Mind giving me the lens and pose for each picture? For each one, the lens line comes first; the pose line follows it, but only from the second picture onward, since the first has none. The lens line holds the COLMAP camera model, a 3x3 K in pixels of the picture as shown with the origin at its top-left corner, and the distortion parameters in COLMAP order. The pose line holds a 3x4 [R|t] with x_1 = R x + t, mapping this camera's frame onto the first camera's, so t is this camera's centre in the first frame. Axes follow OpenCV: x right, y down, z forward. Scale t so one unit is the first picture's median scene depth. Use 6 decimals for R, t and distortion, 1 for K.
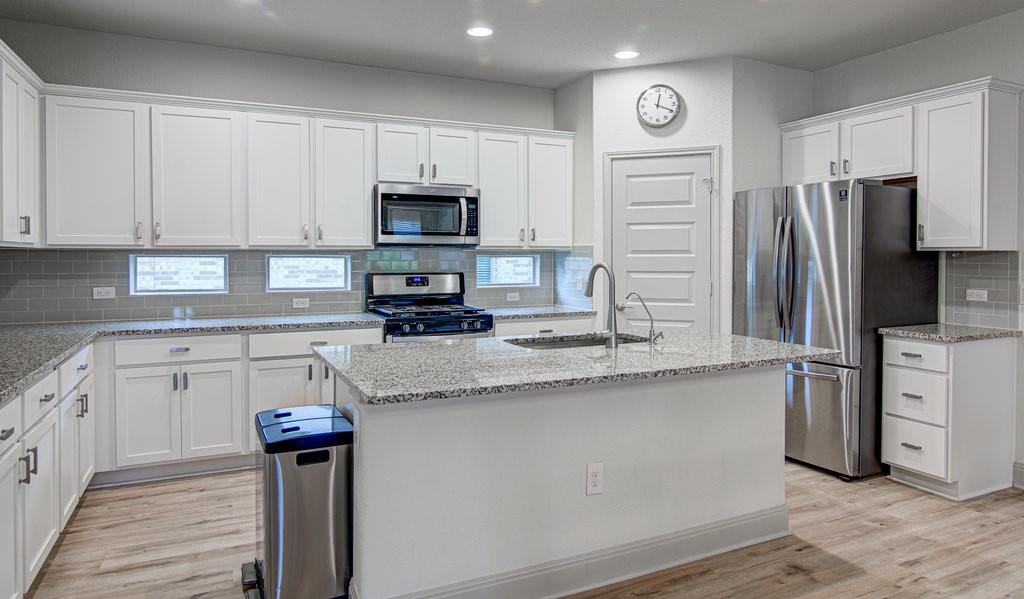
lens RADIAL K [[675.9, 0, 514.3], [0, 675.9, 265.2], [0, 0, 1]] dist [-0.003336, -0.000975]
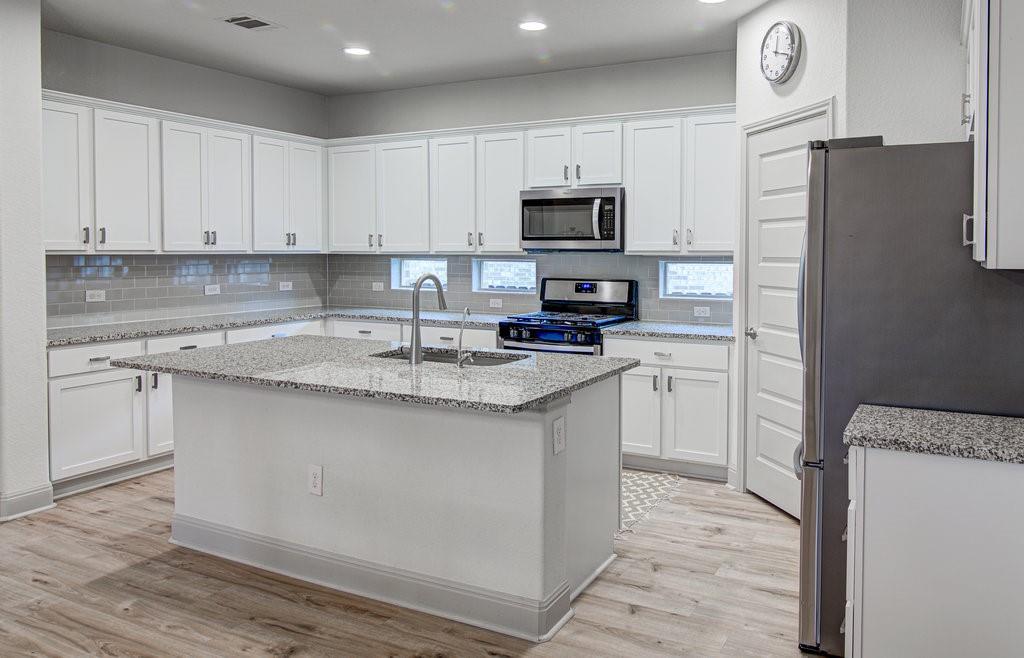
lens RADIAL K [[743.3, 0, 514.3], [0, 743.3, 275.1], [0, 0, 1]] dist [-0.005972, -0.001294]
pose [[0.581172, 0.027428, -0.813319, 0.691708], [-0.014070, 0.999621, 0.023657, -0.018677], [0.813659, -0.002305, 0.581337, 0.328663]]
